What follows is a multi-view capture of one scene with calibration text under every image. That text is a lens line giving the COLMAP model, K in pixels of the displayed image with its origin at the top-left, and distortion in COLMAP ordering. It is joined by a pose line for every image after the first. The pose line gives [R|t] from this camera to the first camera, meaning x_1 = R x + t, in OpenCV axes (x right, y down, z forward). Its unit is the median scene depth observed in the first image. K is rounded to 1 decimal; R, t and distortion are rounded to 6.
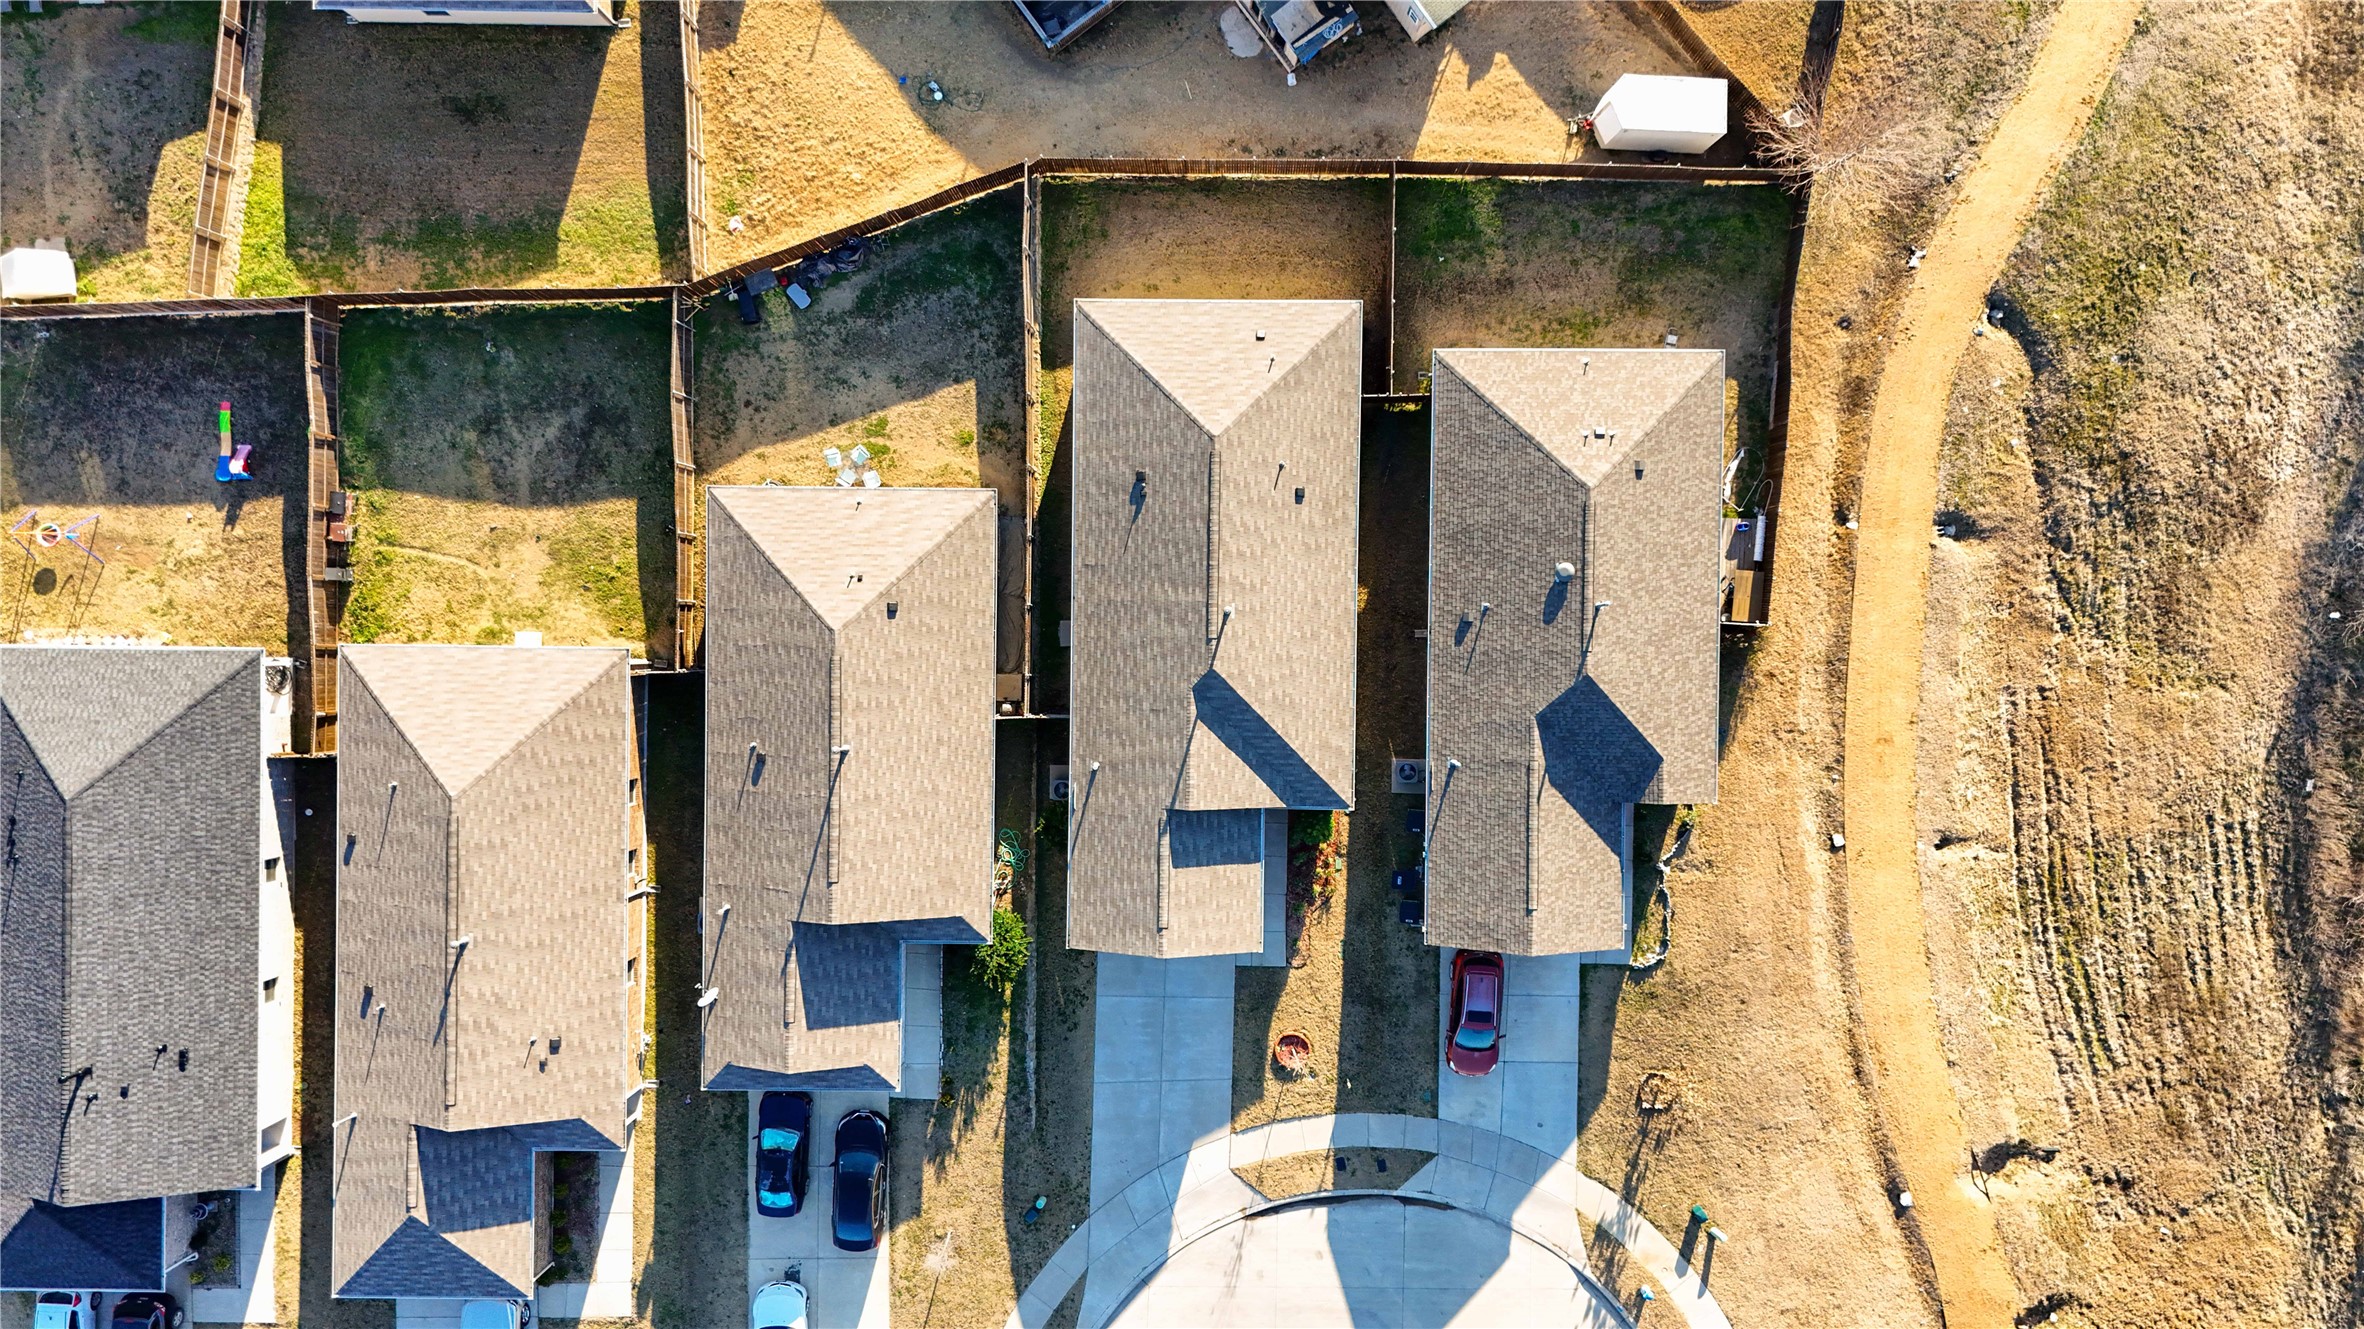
lens RADIAL K [[1744.6, 0, 1181.9], [0, 1744.6, 663.9], [0, 0, 1]] dist [0.064641, -0.054421]
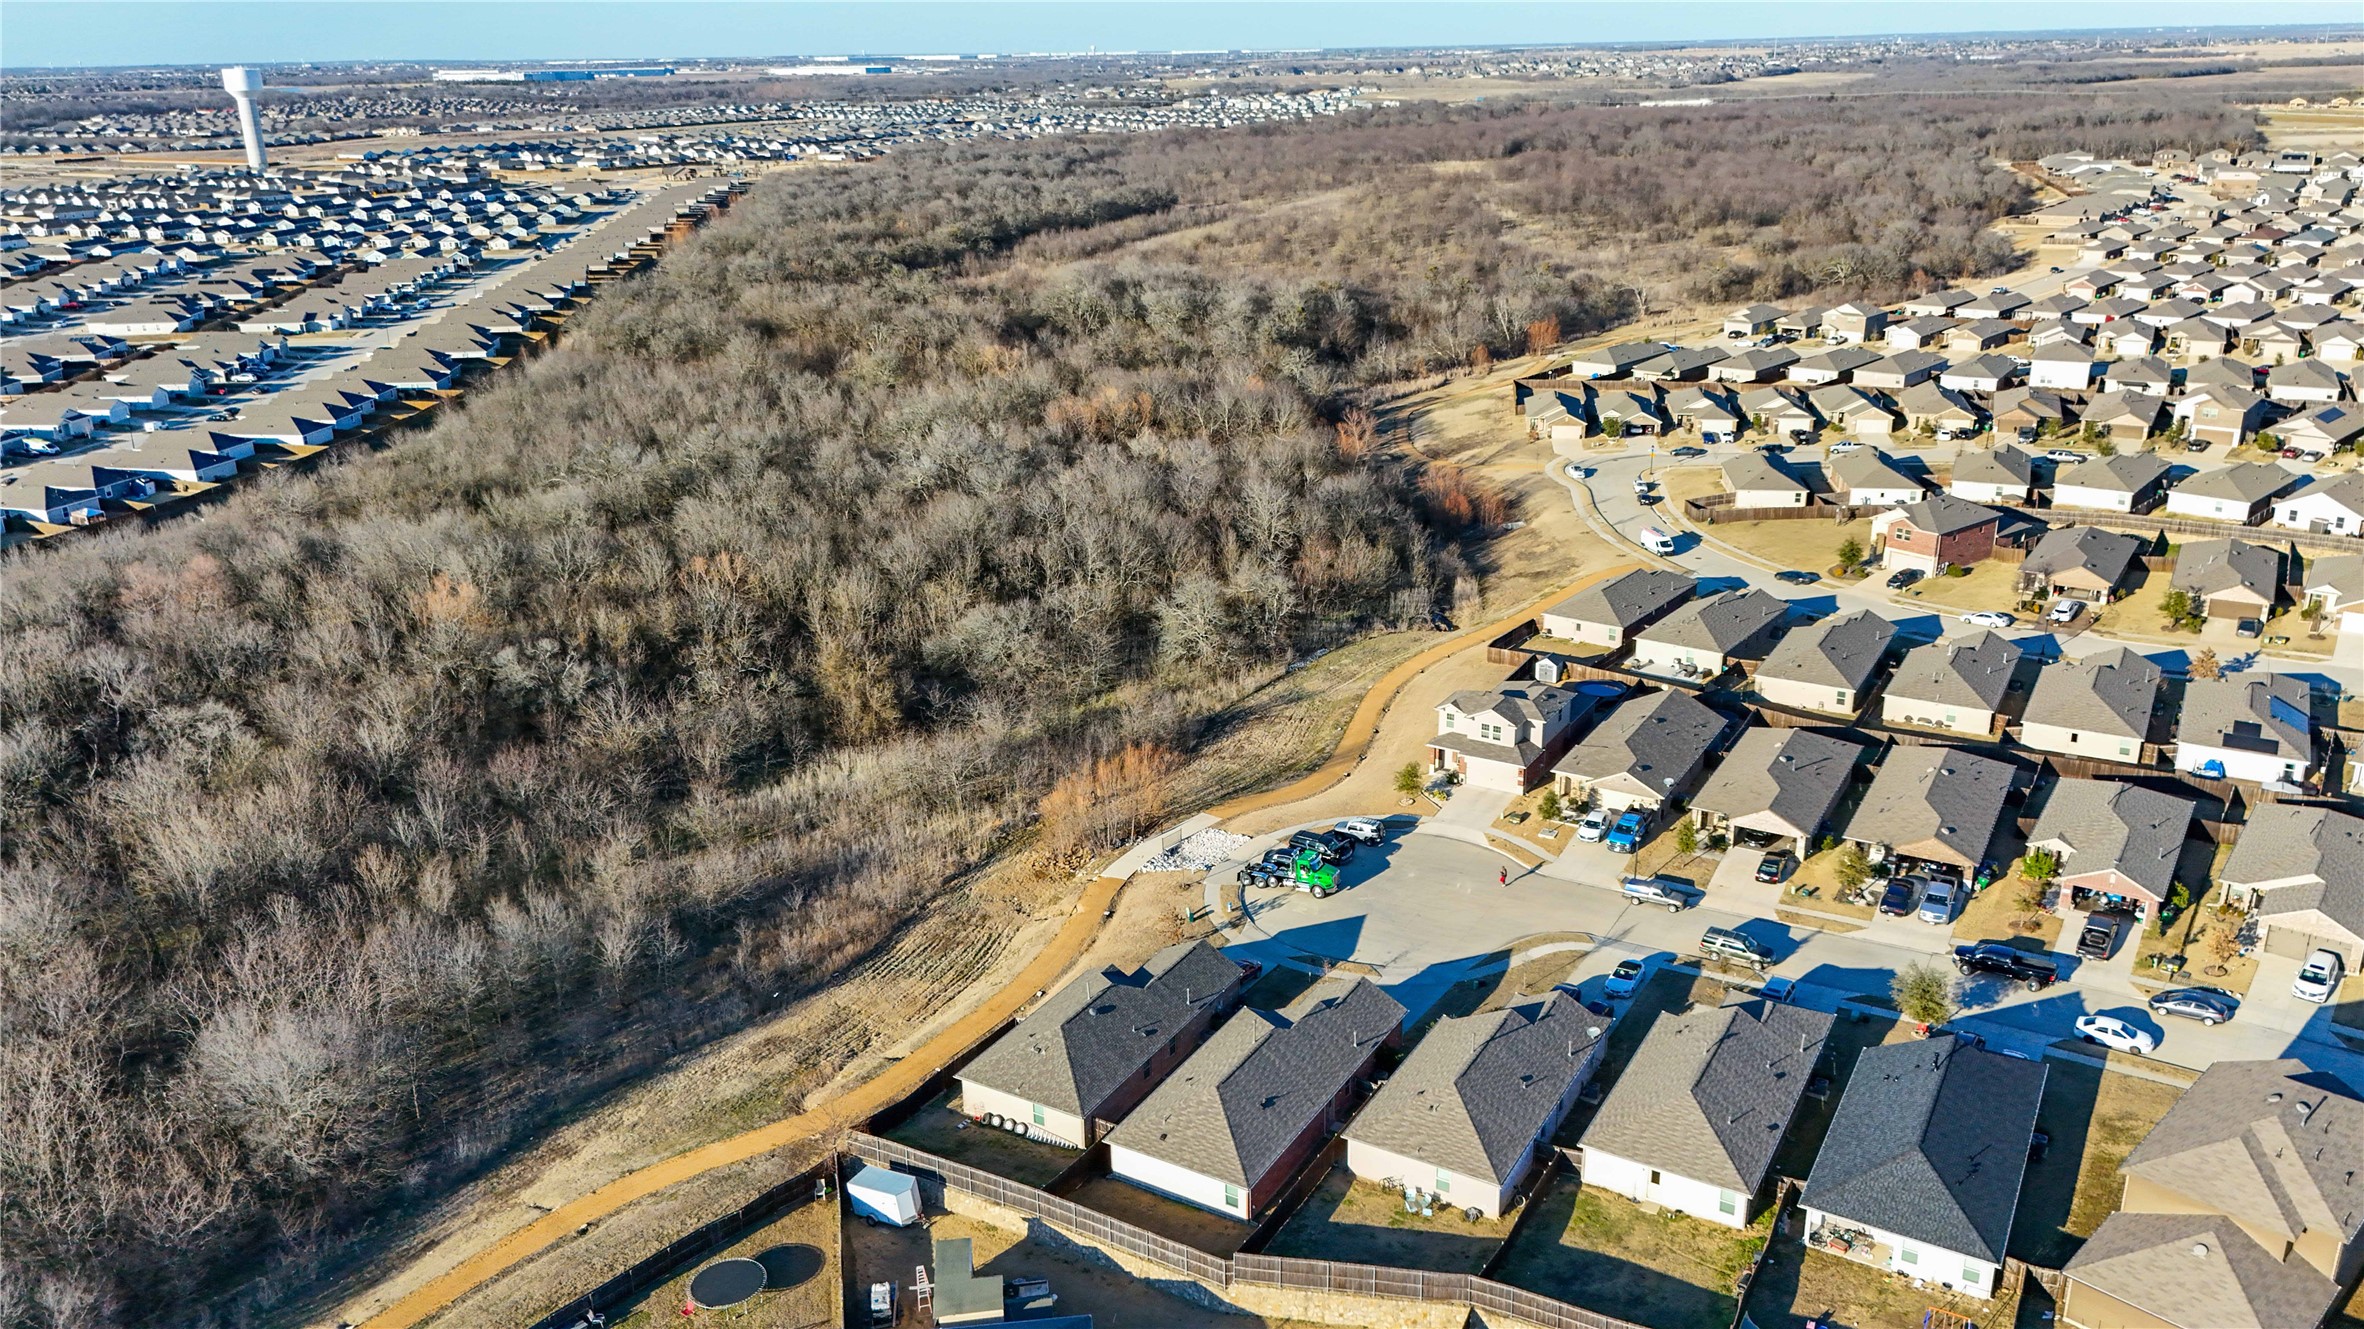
lens RADIAL K [[1744.6, 0, 1189.8], [0, 1744.6, 649.1], [0, 0, 1]] dist [0.064641, -0.054421]
pose [[-0.867645, -0.129336, 0.480067, -0.705050], [0.495640, -0.301060, 0.814681, -1.360750], [0.039161, 0.944794, 0.325317, -0.019702]]
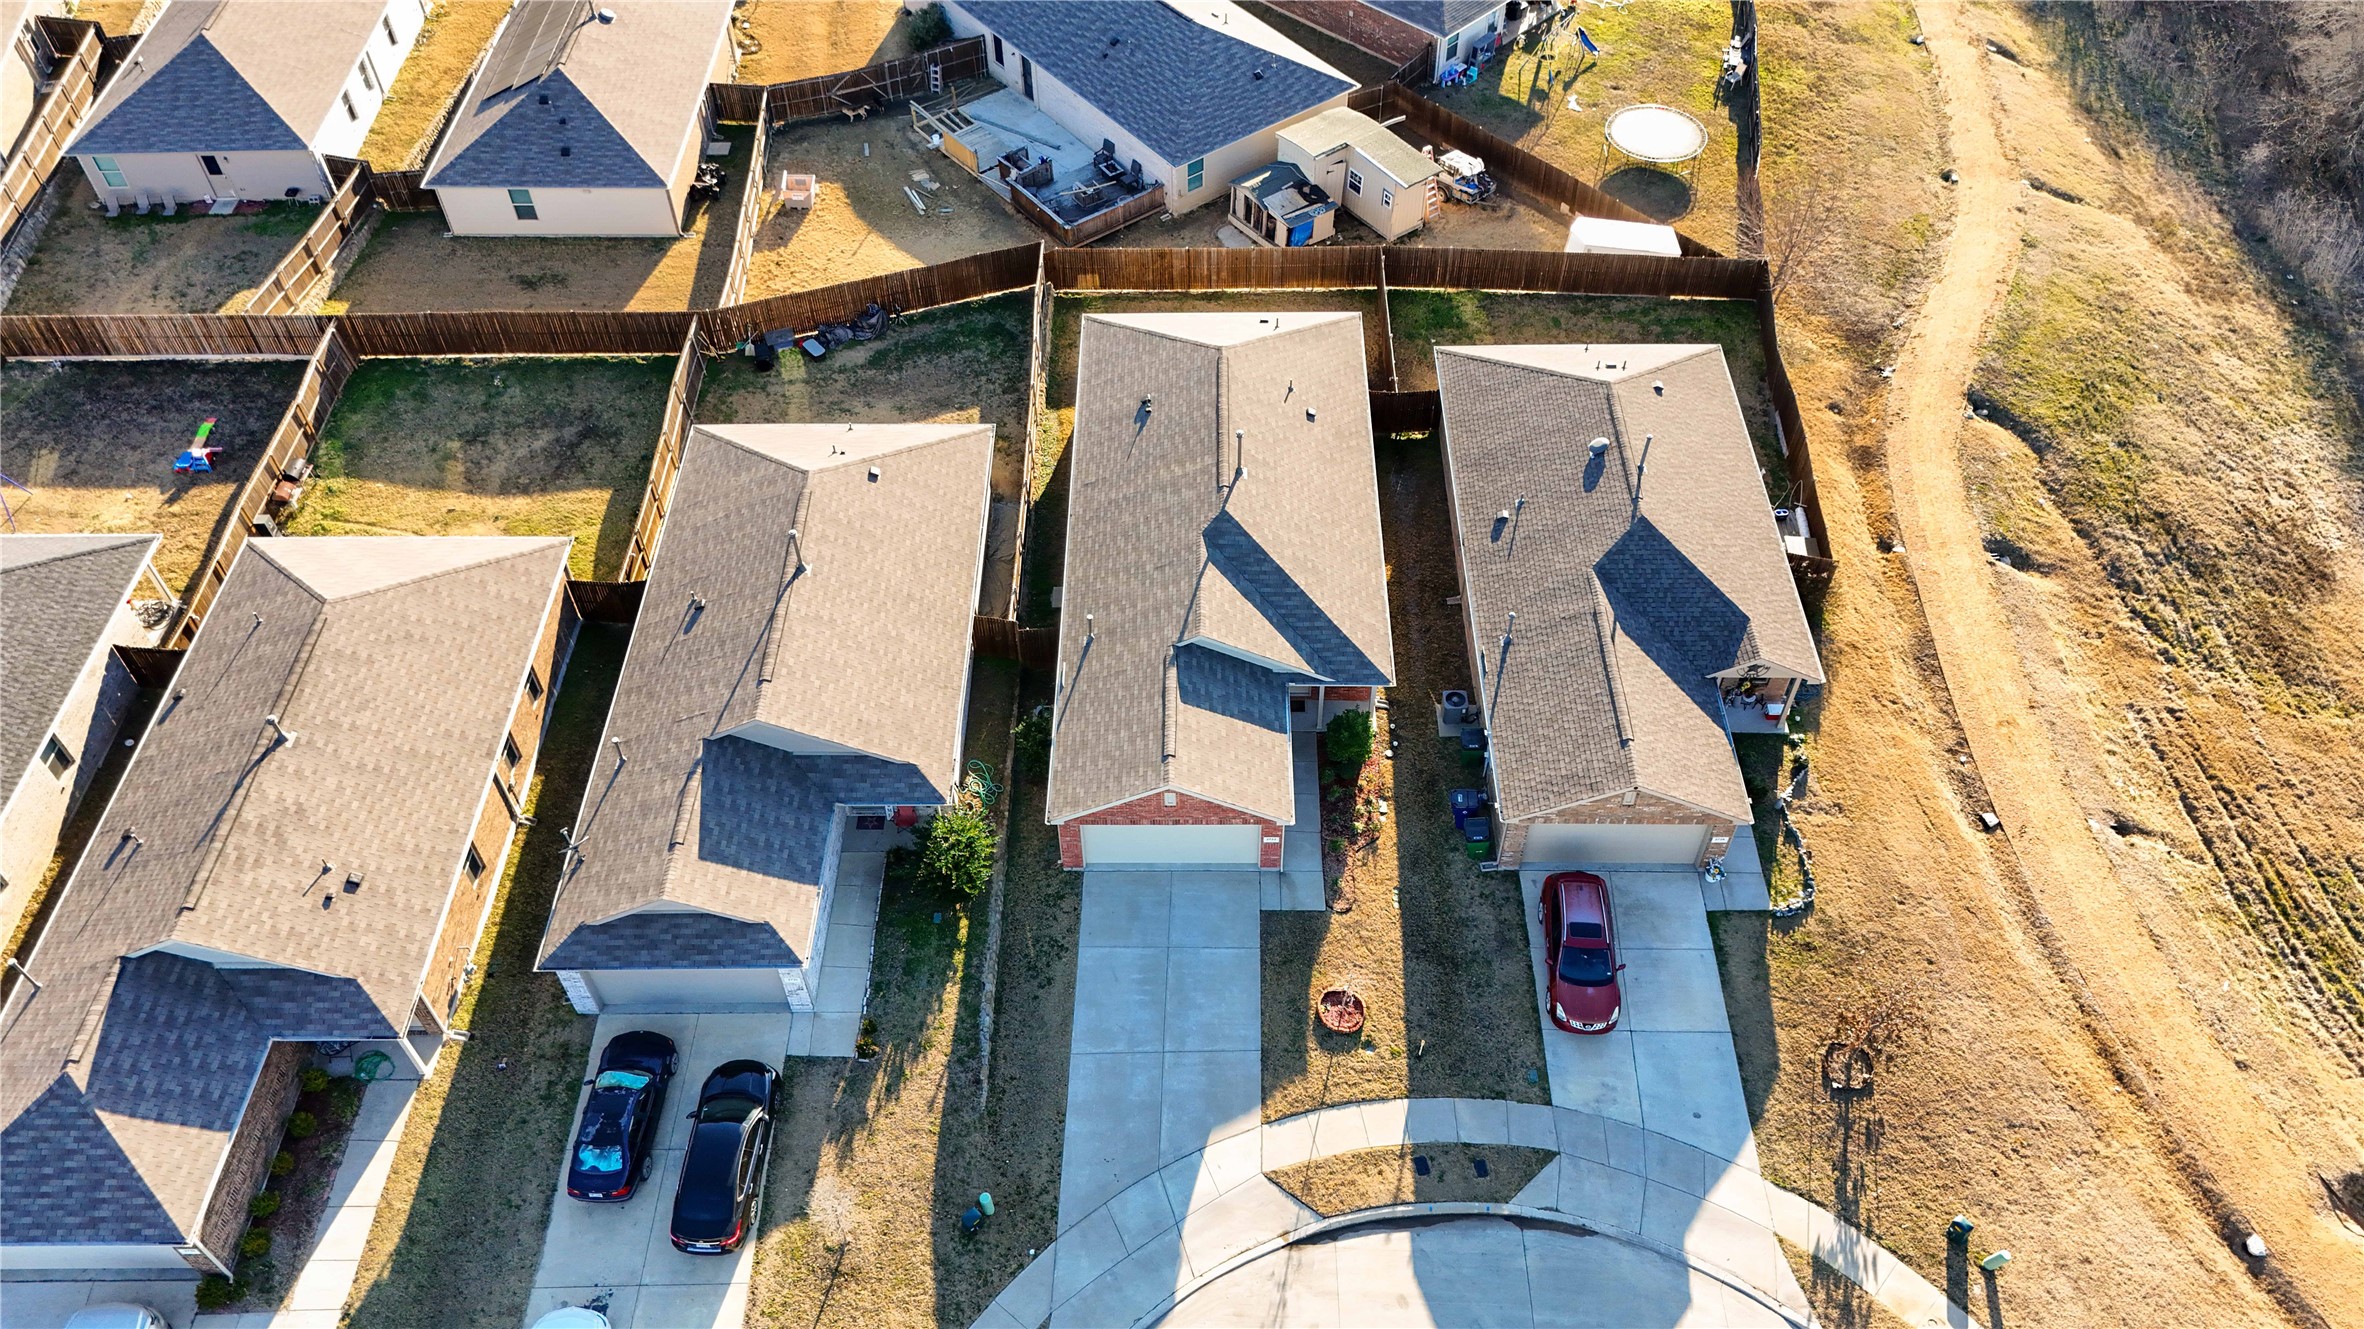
lens RADIAL K [[1744.6, 0, 1185.2], [0, 1744.6, 667.3], [0, 0, 1]] dist [0.064641, -0.054421]
pose [[0.999927, 0.002486, 0.011855, -0.012091], [0.006135, 0.739985, -0.672595, 0.611611], [-0.010445, 0.672618, 0.739916, 0.357009]]
